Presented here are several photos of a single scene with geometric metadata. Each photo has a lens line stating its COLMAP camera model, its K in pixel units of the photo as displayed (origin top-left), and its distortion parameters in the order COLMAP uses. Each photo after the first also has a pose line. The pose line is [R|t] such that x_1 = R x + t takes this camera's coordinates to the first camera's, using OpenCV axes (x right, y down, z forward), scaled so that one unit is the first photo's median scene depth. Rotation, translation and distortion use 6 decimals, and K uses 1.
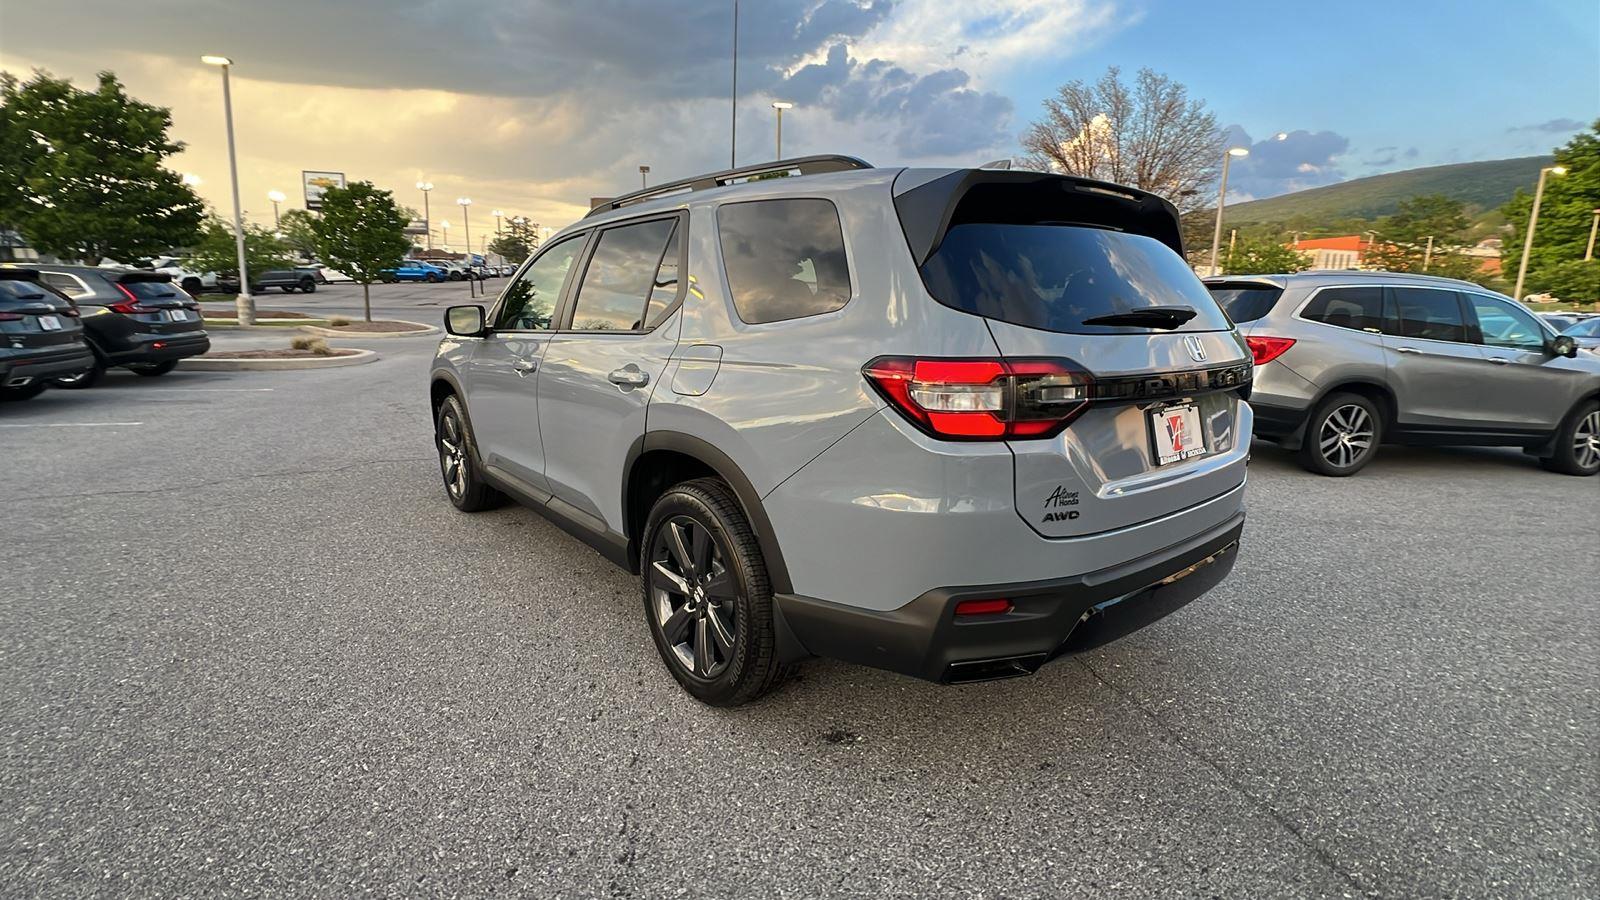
lens RADIAL K [[735.9, 0, 795.9], [0, 735.9, 449.1], [0, 0, 1]] dist [0.001461, 0.000093]
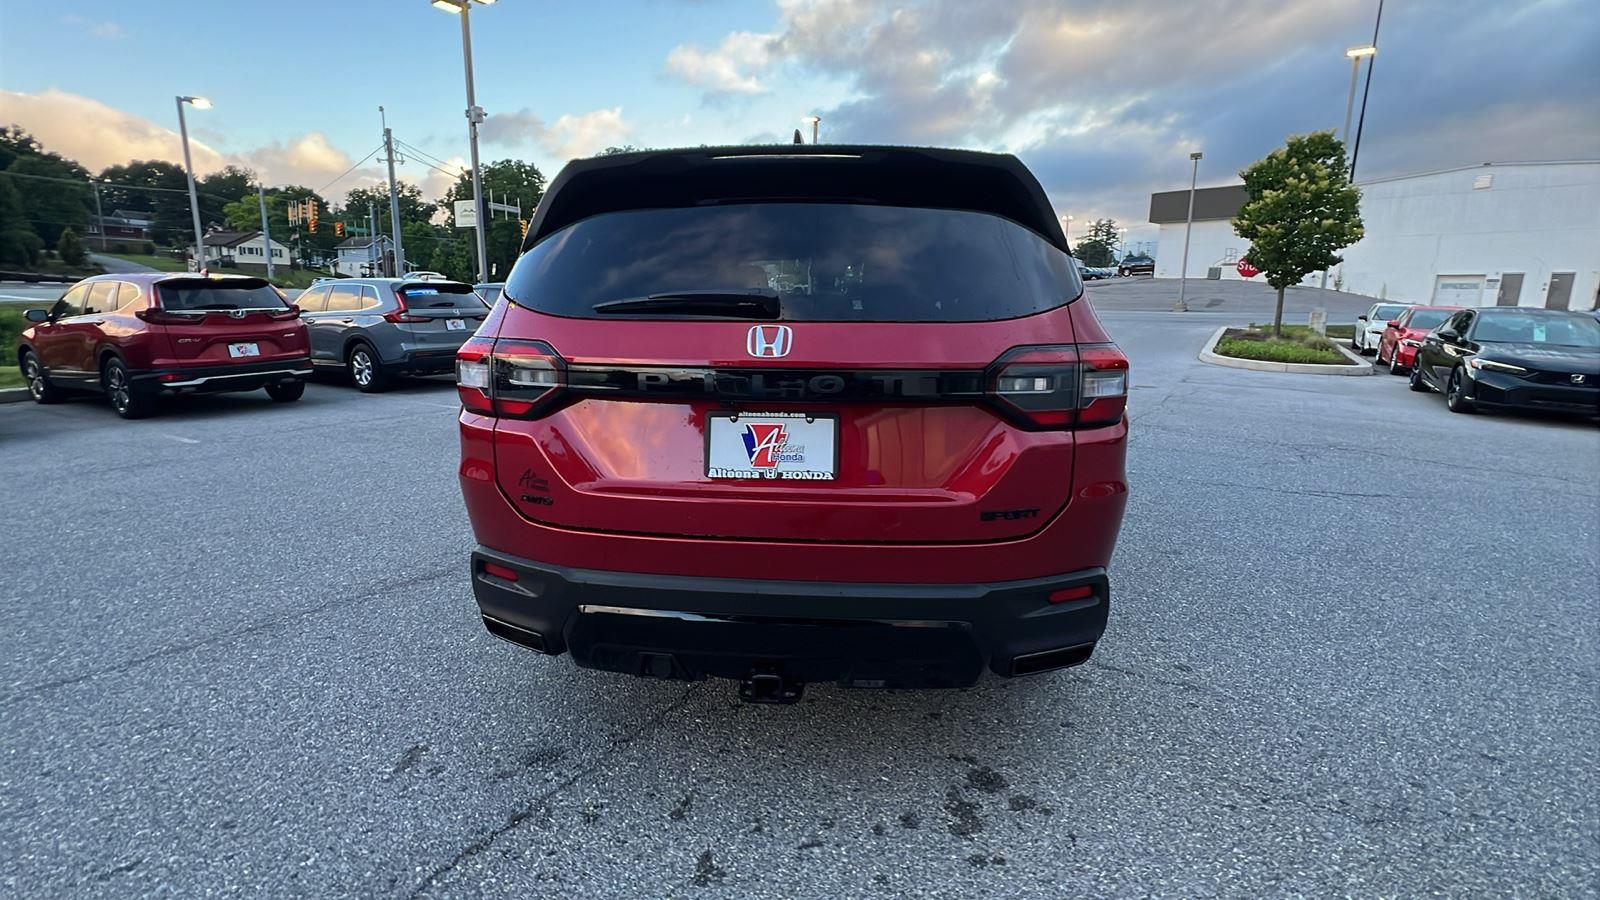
lens RADIAL K [[735.9, 0, 795.9], [0, 735.9, 449.1], [0, 0, 1]] dist [0.001461, 0.000093]
pose [[0.733578, 0.128727, -0.667303, 0.315839], [-0.132128, 0.990176, 0.045761, -0.017261], [0.666638, 0.054600, 0.743379, 0.120373]]
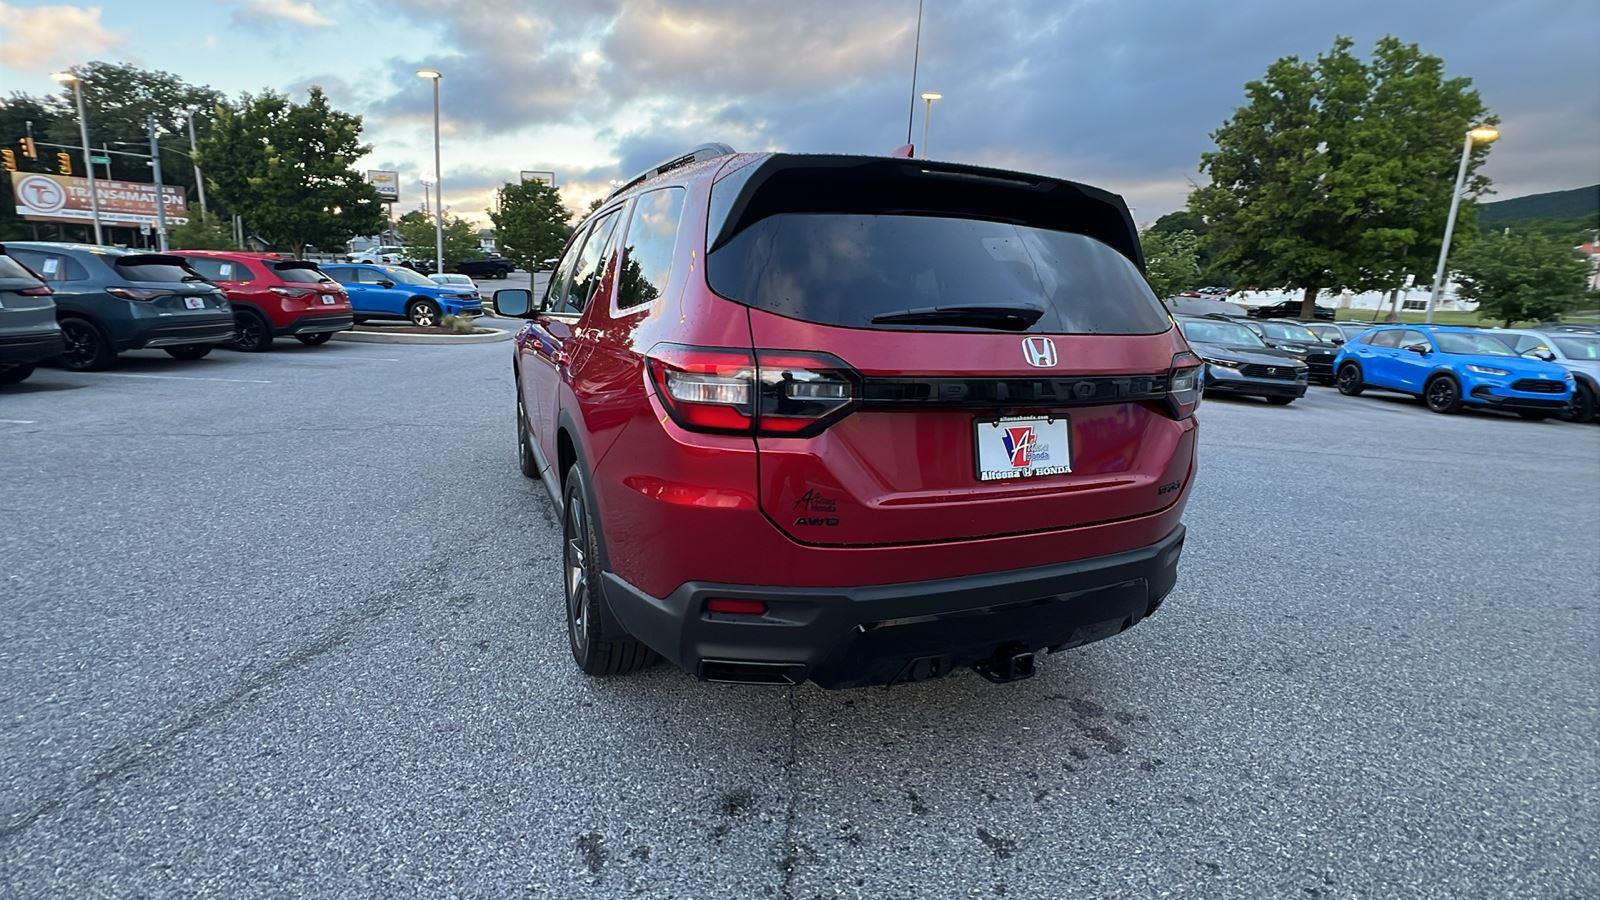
lens RADIAL K [[740.0, 0, 797.4], [0, 740.0, 450.8], [0, 0, 1]] dist [0.003243, -0.000780]
pose [[0.970761, 0.075058, -0.228013, 0.133243], [-0.073764, 0.997175, 0.014205, -0.002682], [0.228435, 0.003030, 0.973555, 0.017216]]
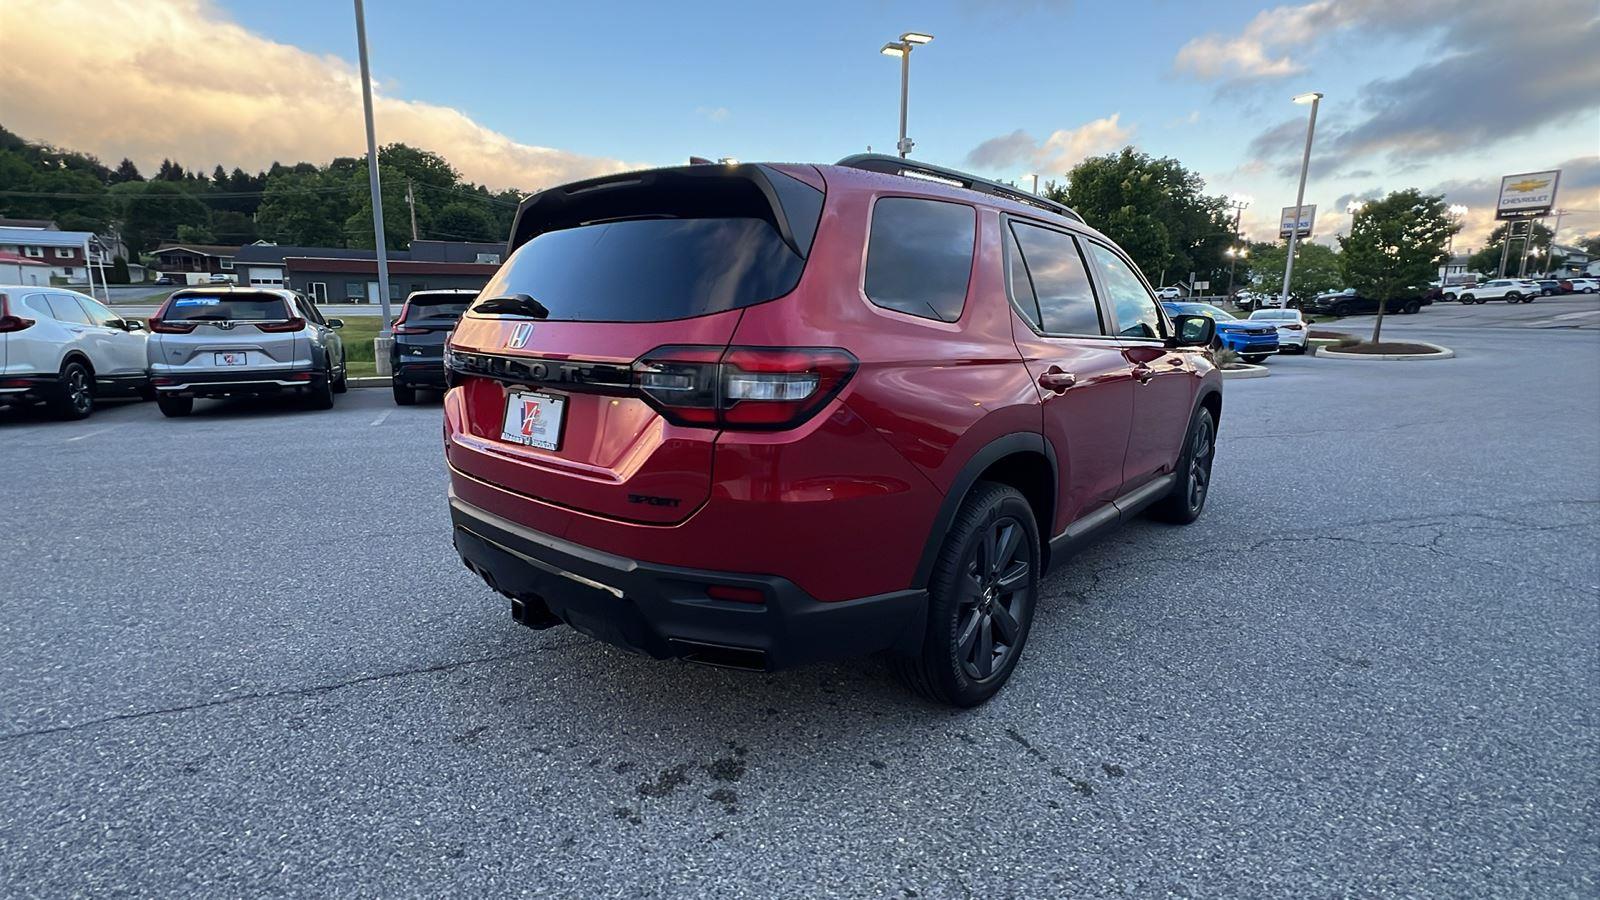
lens RADIAL K [[738.9, 0, 801.0], [0, 738.9, 443.6], [0, 0, 1]] dist [-0.003806, -0.000901]
pose [[0.204791, 0.164726, -0.964845, 0.465735], [-0.200816, 0.971839, 0.123296, -0.055762], [0.957984, 0.168506, 0.232104, 0.328216]]
